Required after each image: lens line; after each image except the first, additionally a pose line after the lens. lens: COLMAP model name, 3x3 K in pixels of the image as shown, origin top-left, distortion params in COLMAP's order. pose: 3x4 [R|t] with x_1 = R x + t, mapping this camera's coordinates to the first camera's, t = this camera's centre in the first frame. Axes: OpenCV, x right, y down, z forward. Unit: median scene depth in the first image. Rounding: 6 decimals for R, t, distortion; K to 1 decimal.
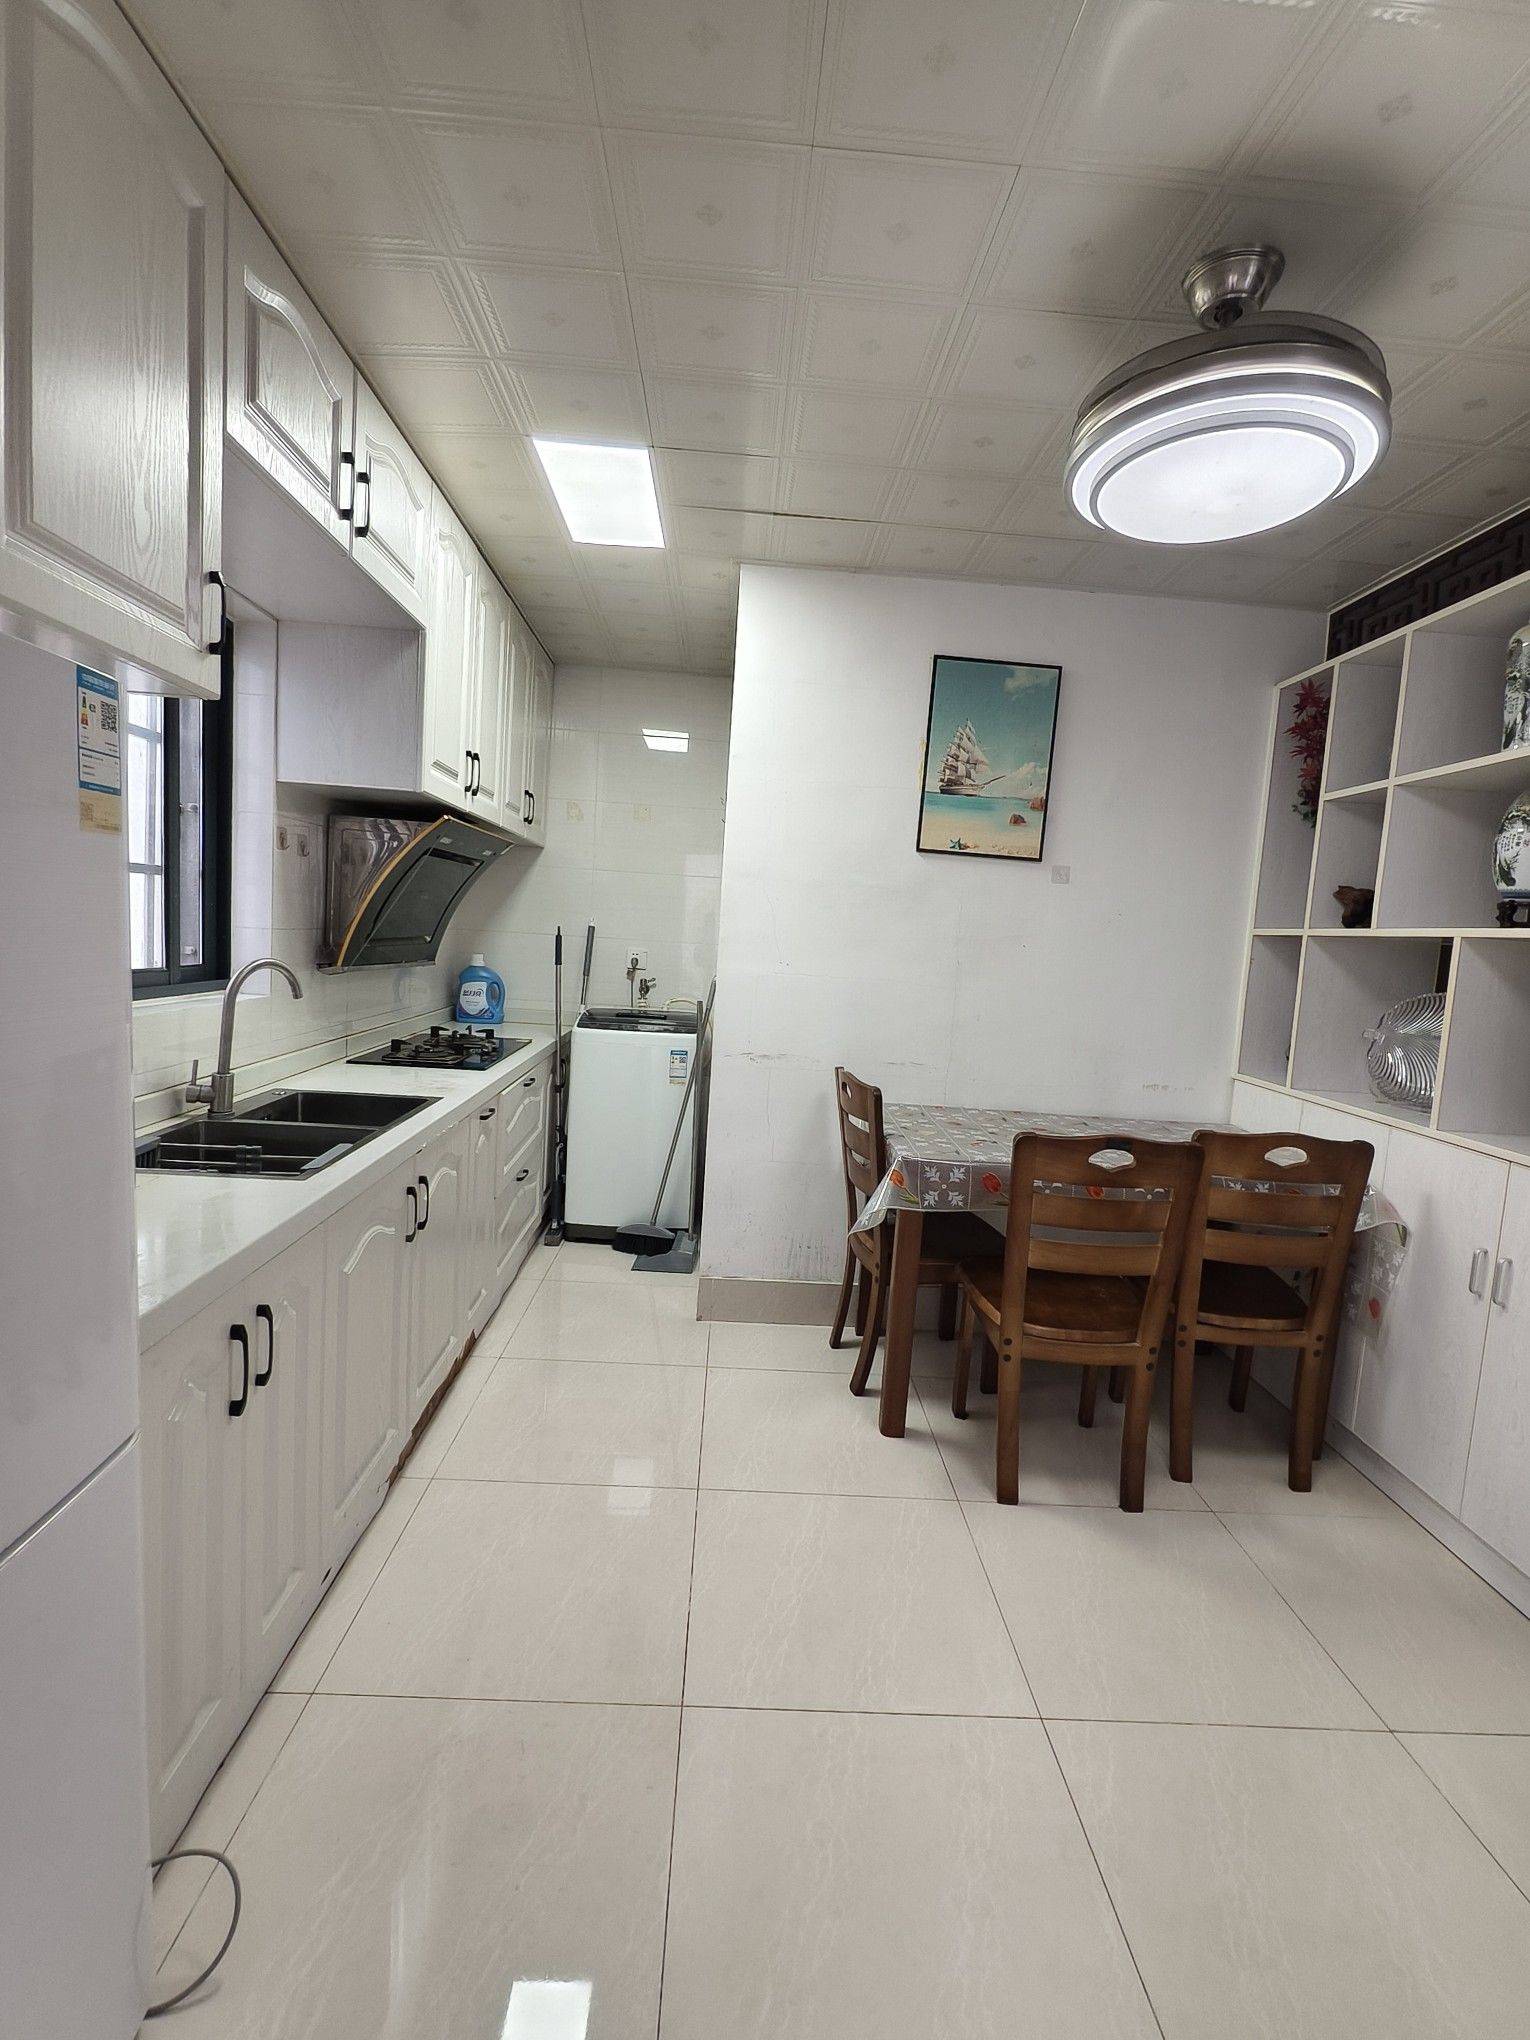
lens RADIAL K [[925.3, 0, 768.2], [0, 925.3, 1017.9], [0, 0, 1]] dist [0.001614, -0.001715]
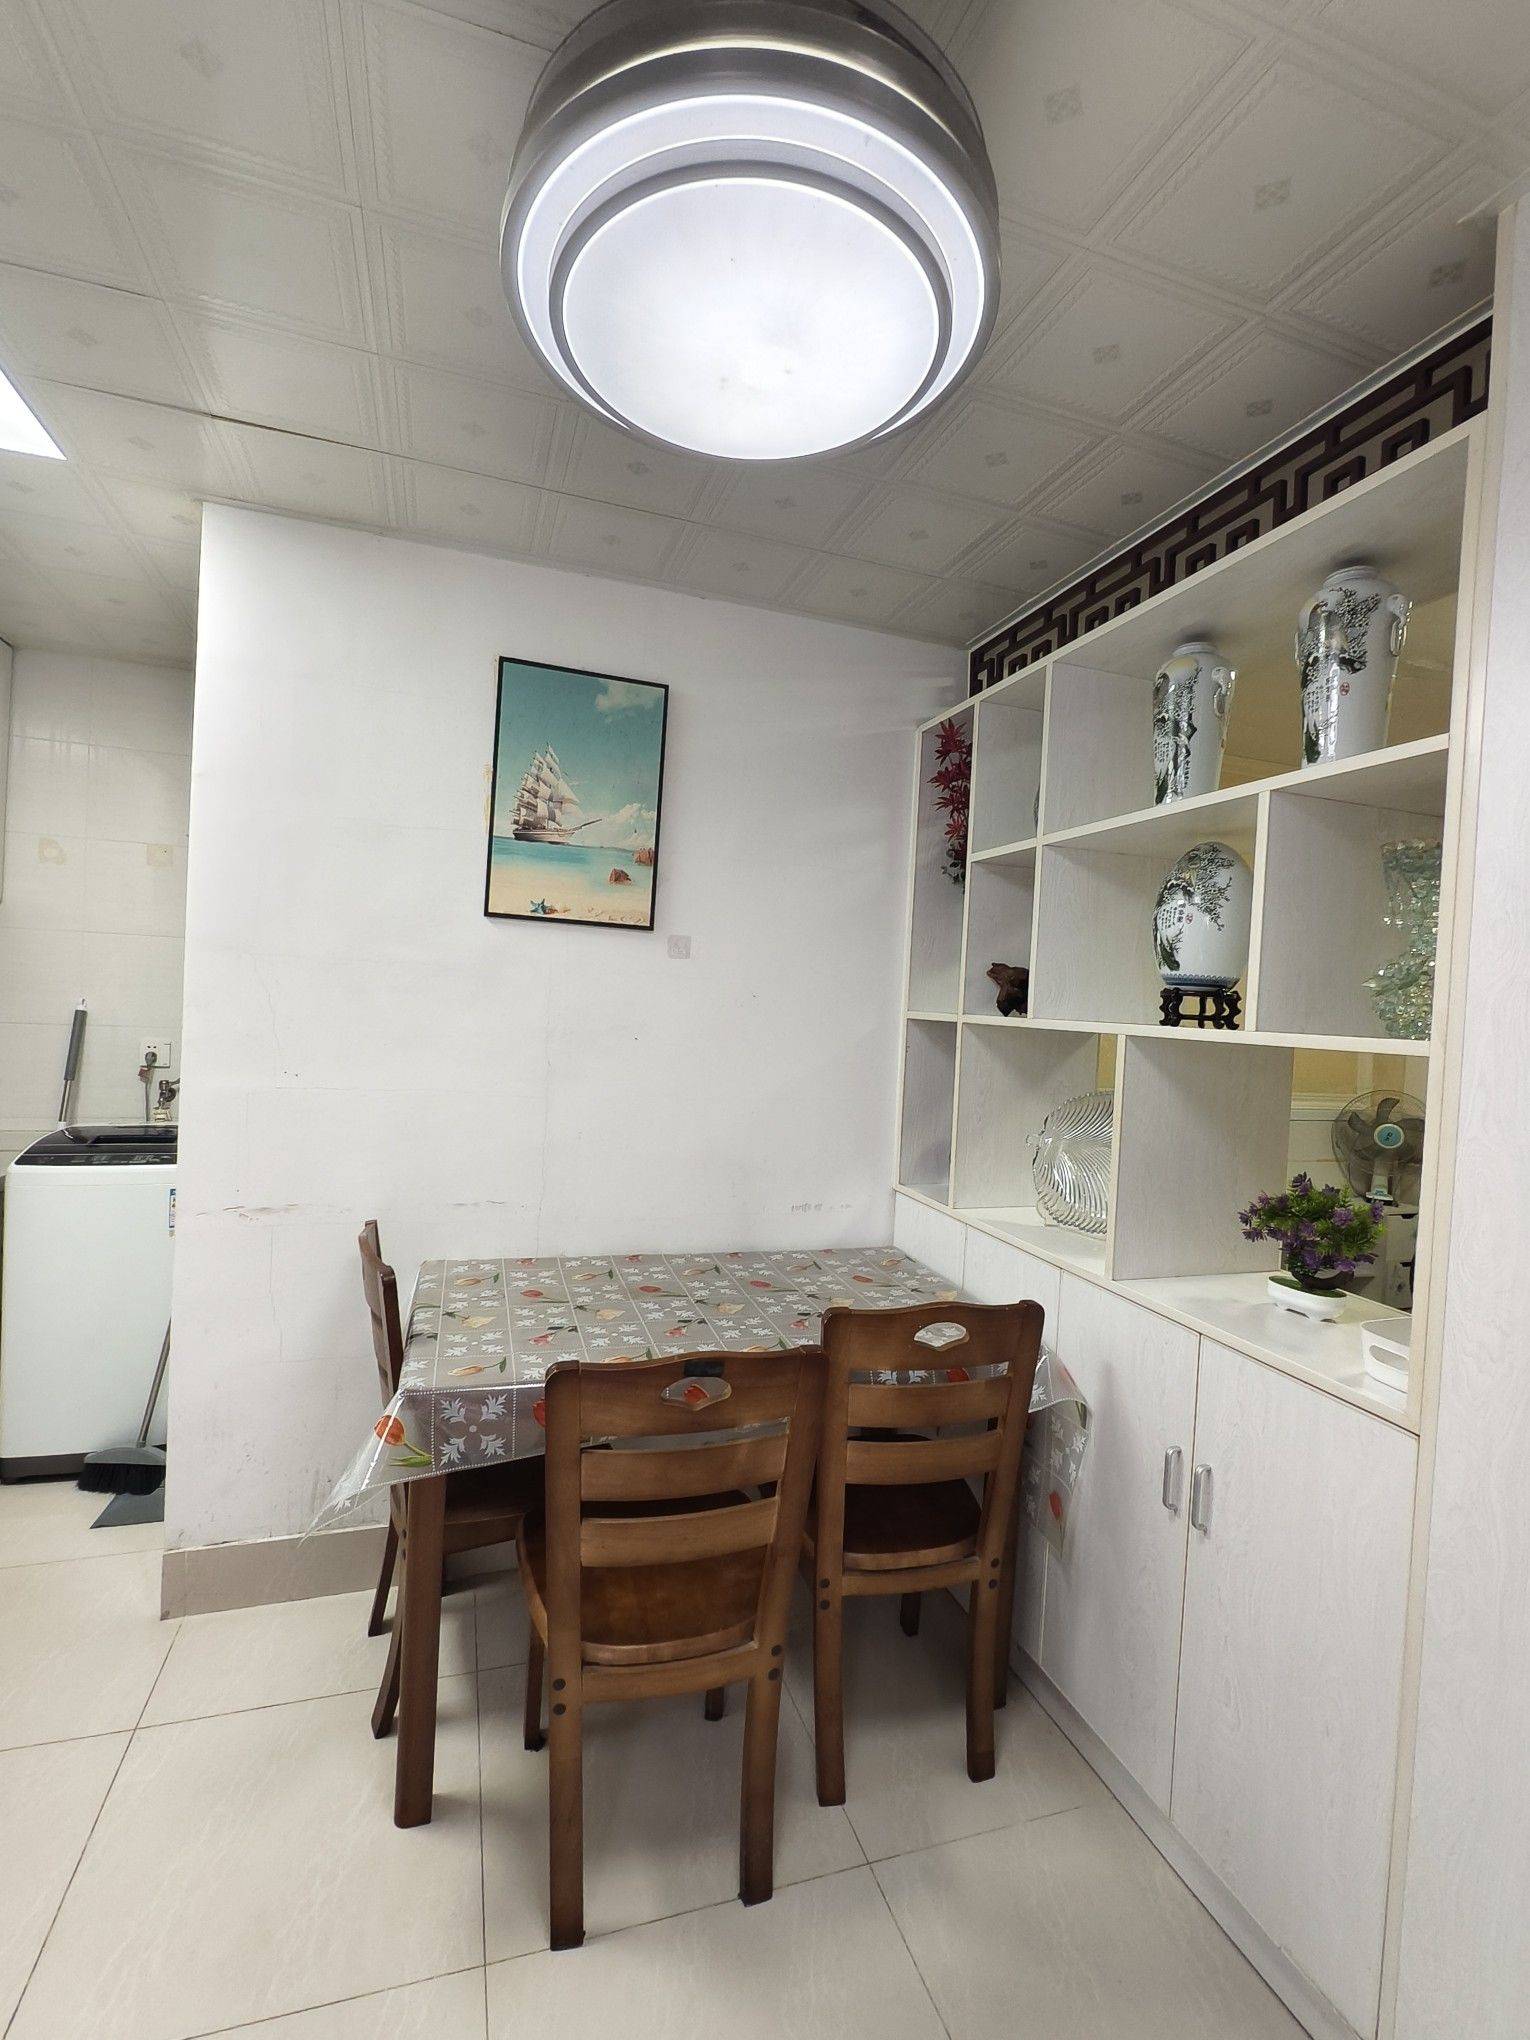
lens RADIAL K [[925.3, 0, 760.5], [0, 925.3, 1018.1], [0, 0, 1]] dist [0.001614, -0.001715]
pose [[0.959928, -0.020086, 0.279526, 0.177323], [0.036386, 0.997918, -0.053245, -0.055313], [-0.277874, 0.061282, 0.958661, 0.254909]]
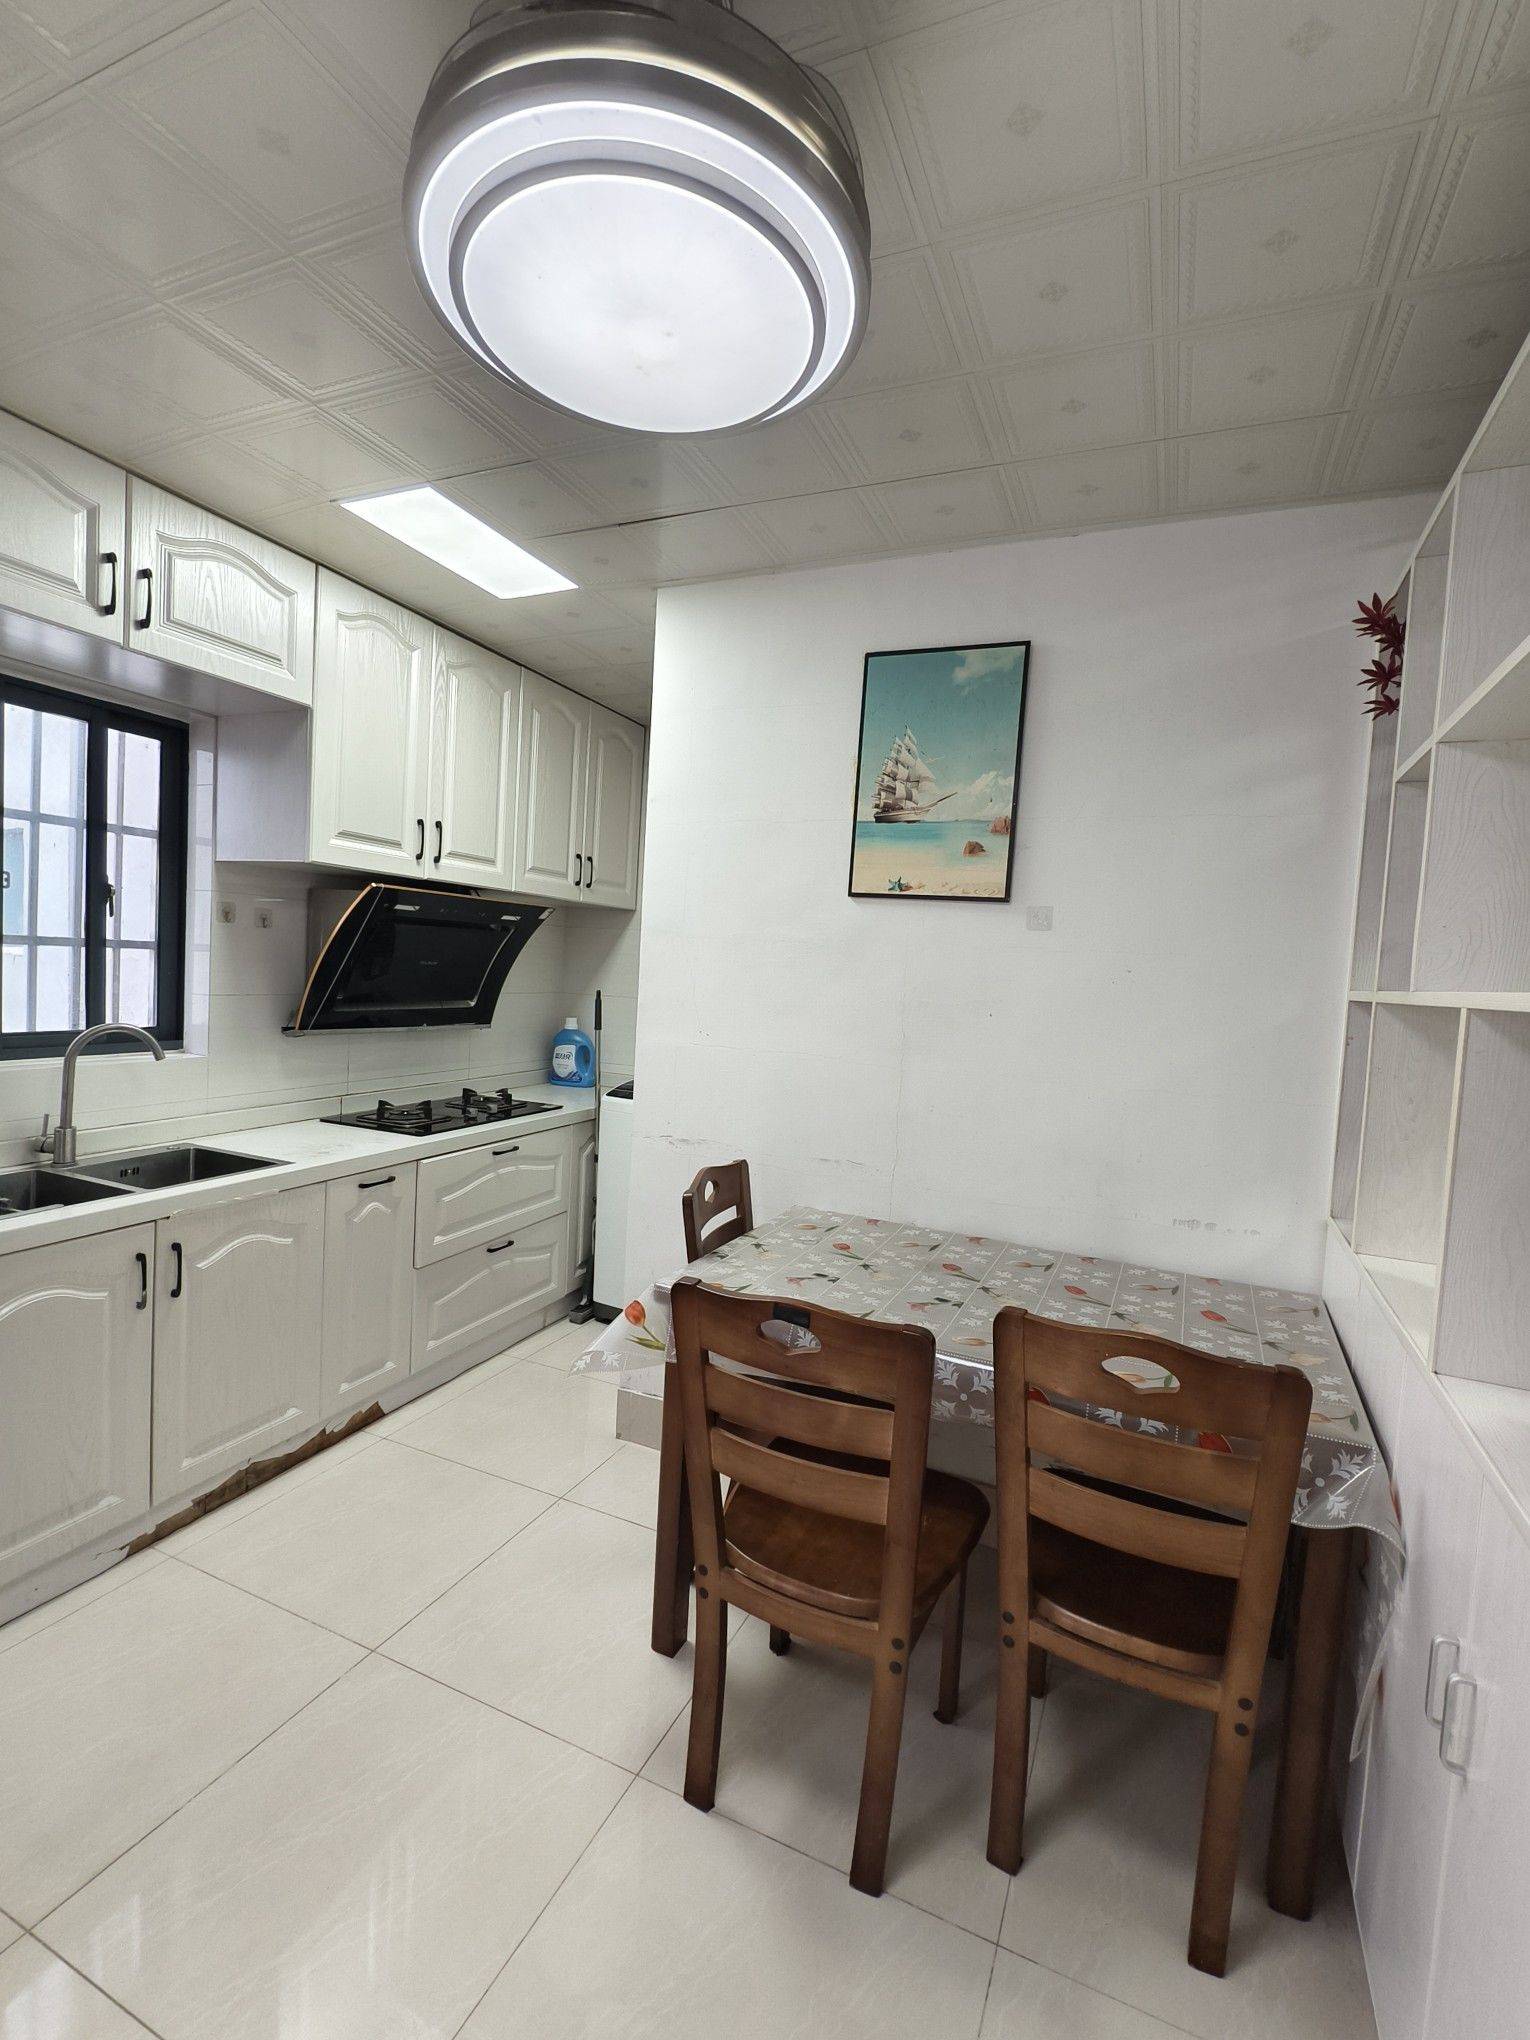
lens RADIAL K [[925.3, 0, 784.8], [0, 925.3, 1019.9], [0, 0, 1]] dist [0.001614, -0.001715]
pose [[0.902209, 0.010036, -0.431182, 0.493818], [-0.037120, 0.997826, -0.054446, -0.029768], [0.429699, 0.065127, 0.900621, 0.282802]]
